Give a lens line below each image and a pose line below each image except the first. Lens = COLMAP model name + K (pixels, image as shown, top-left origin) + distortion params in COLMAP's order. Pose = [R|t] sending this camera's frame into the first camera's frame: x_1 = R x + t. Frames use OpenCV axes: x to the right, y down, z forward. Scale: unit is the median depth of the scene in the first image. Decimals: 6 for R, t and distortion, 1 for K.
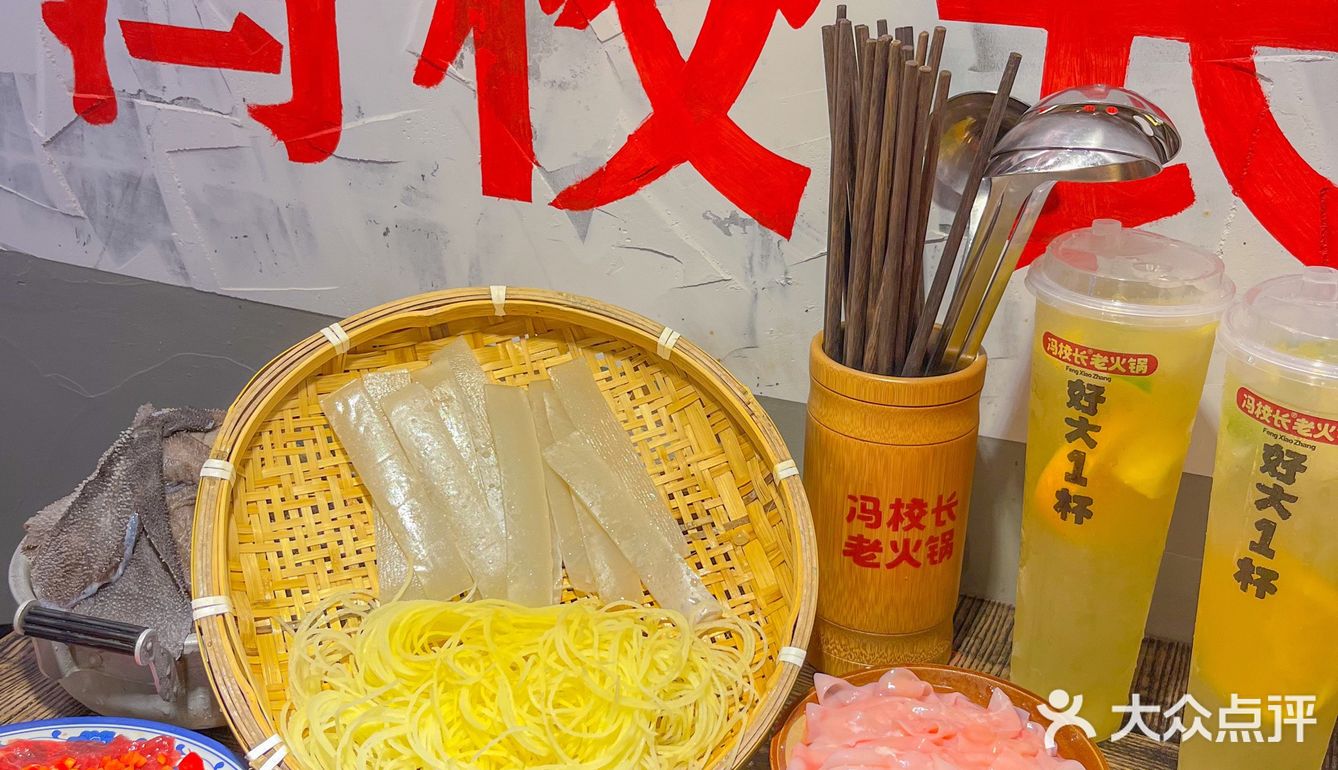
lens RADIAL K [[1292.3, 0, 666.7], [0, 1292.3, 407.6], [0, 0, 1]] dist [0.061022, -0.150689]
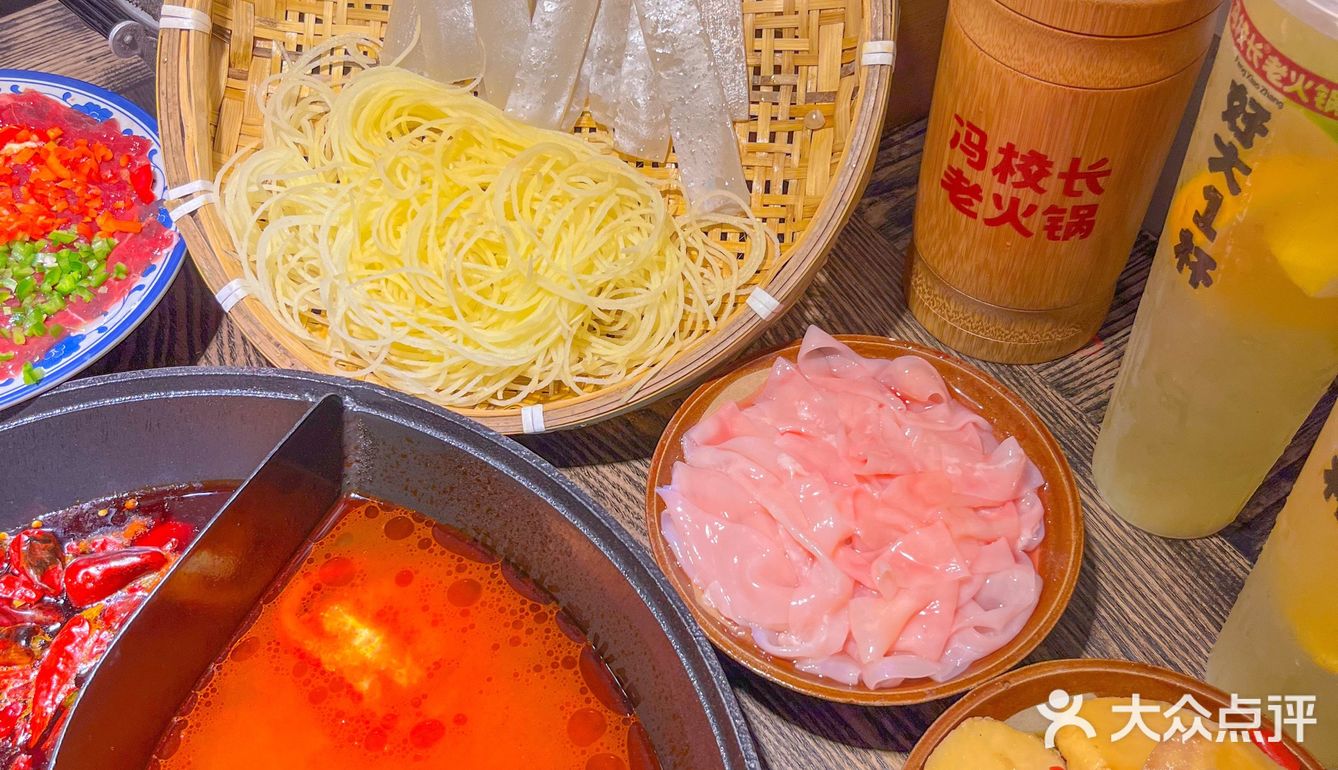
lens RADIAL K [[1292.3, 0, 666.7], [0, 1292.3, 407.6], [0, 0, 1]] dist [0.061022, -0.150689]
pose [[0.864304, 0.395309, -0.310980, 0.287883], [-0.196798, 0.834788, 0.514198, -0.131597], [0.462870, -0.383224, 0.799307, 0.299468]]
